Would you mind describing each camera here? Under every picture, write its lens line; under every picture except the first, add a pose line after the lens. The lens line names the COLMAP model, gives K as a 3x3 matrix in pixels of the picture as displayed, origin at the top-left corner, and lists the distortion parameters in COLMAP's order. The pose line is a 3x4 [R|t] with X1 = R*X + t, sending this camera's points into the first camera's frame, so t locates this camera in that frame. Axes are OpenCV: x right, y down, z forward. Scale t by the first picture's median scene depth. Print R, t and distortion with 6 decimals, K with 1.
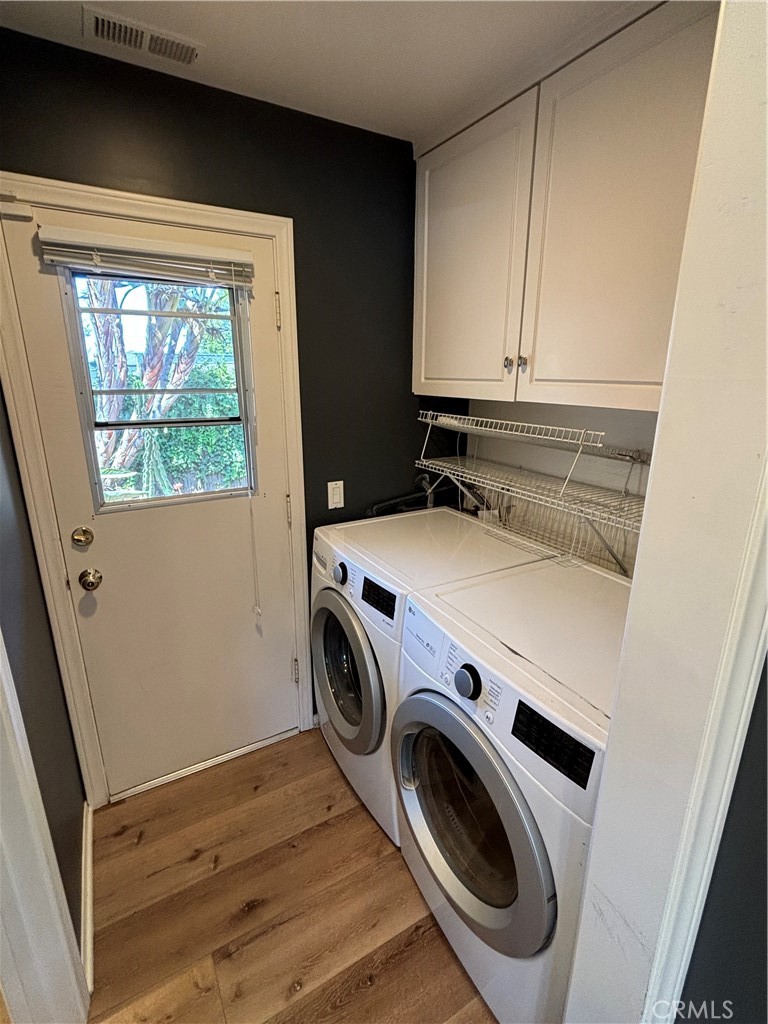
lens RADIAL K [[495.0, 0, 381.0], [0, 495.0, 510.8], [0, 0, 1]] dist [0.015608, 0.000602]
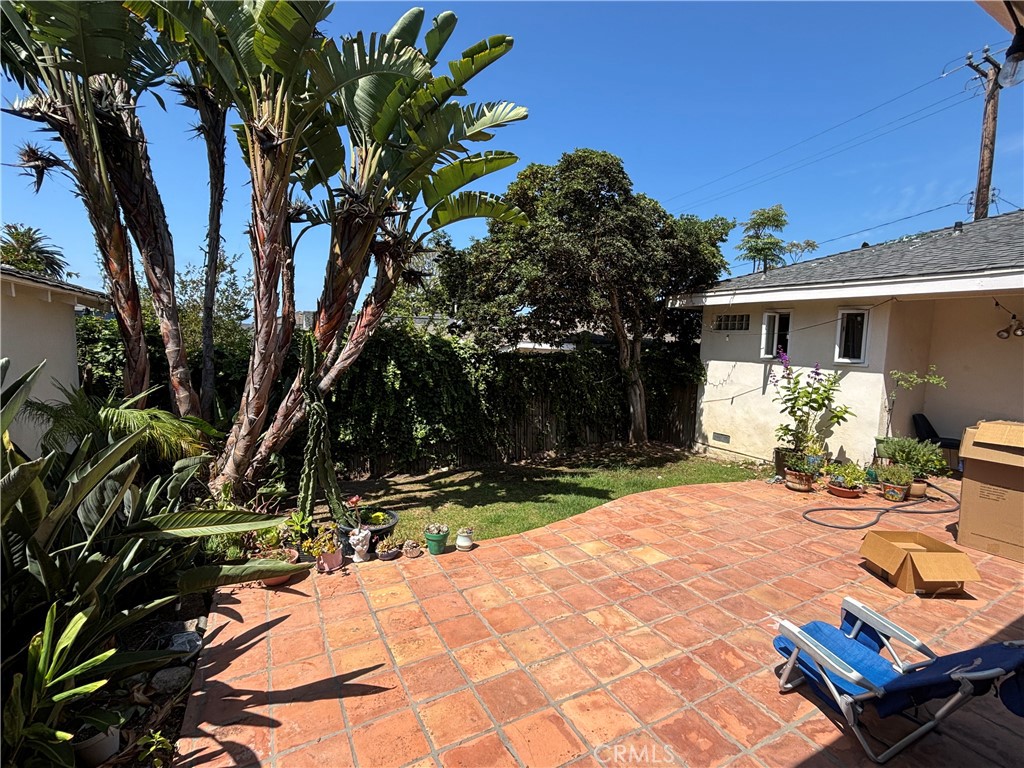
lens RADIAL K [[463.6, 0, 509.5], [0, 463.6, 384.4], [0, 0, 1]] dist [0.004916, -0.000793]
pose [[0.999505, 0.024322, -0.019934, -0.174161], [-0.027416, 0.984457, -0.173475, -0.079858], [0.015405, 0.173936, 0.984636, 0.342727]]
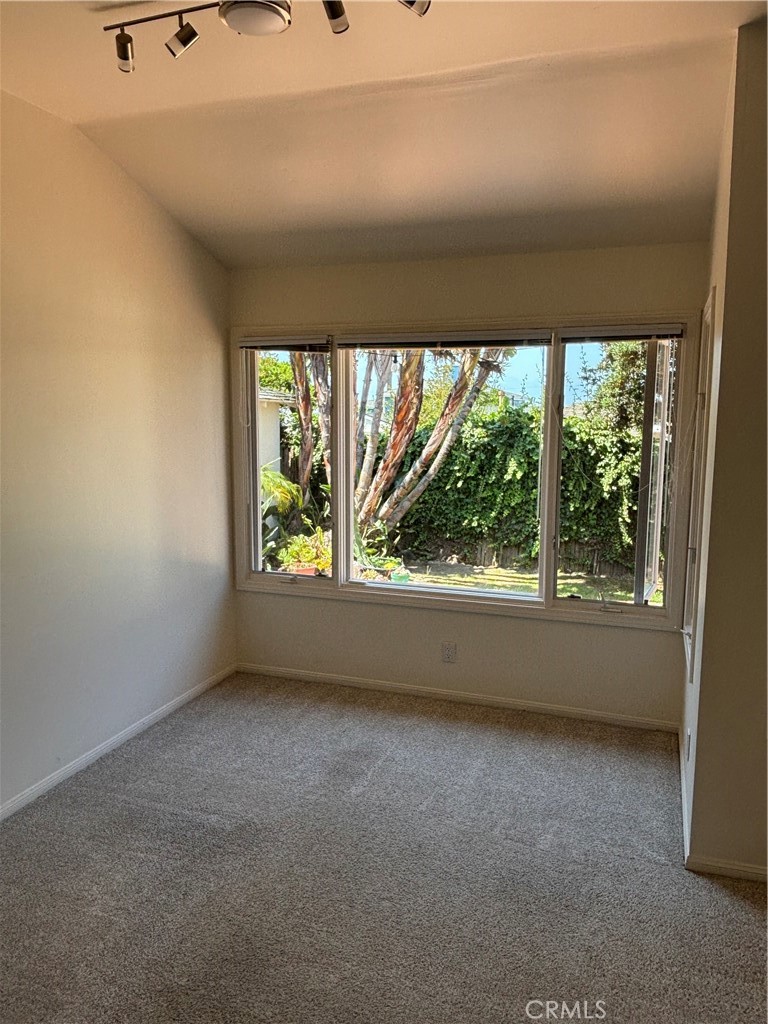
lens RADIAL K [[748.1, 0, 382.1], [0, 748.1, 515.6], [0, 0, 1]] dist [0.008716, 0.000521]
pose [[0.655444, 0.104099, -0.748035, 0.502442], [-0.206219, 0.977486, -0.044663, -0.037018], [0.726544, 0.183533, 0.662155, 0.128952]]
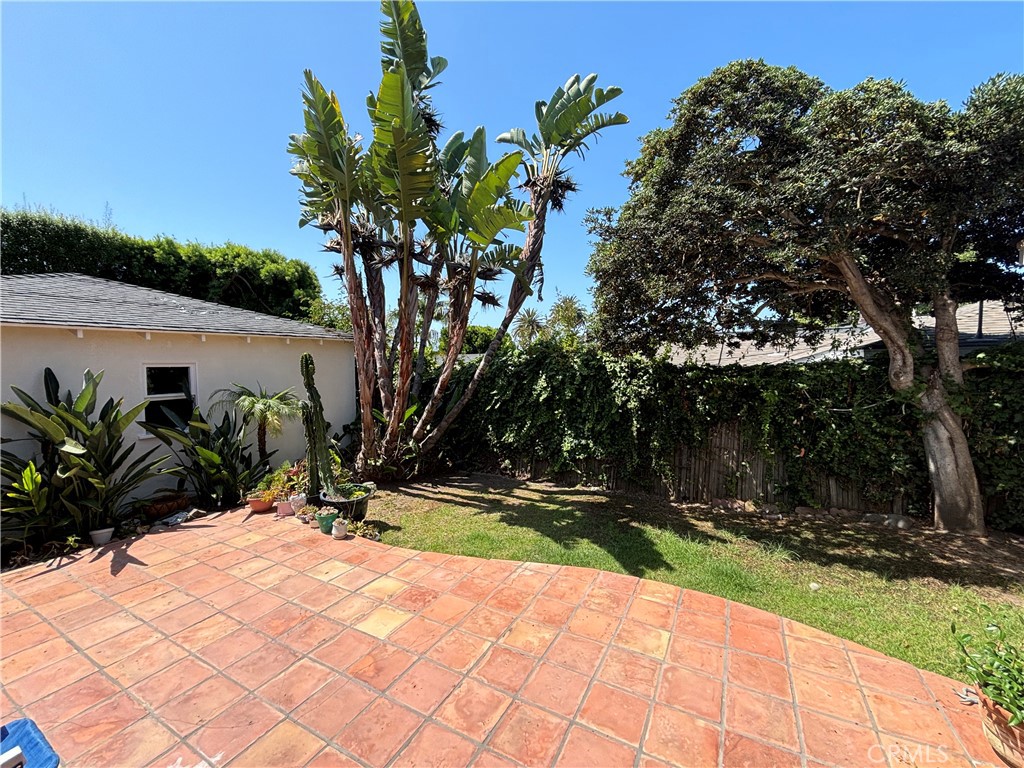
lens RADIAL K [[416.1, 0, 508.9], [0, 416.1, 382.6], [0, 0, 1]] dist [0.006783, 0.001282]
pose [[0.530358, 0.038545, -0.846897, 0.312943], [-0.208038, 0.974338, -0.085936, -0.175124], [0.821852, 0.221763, 0.524767, 0.729442]]
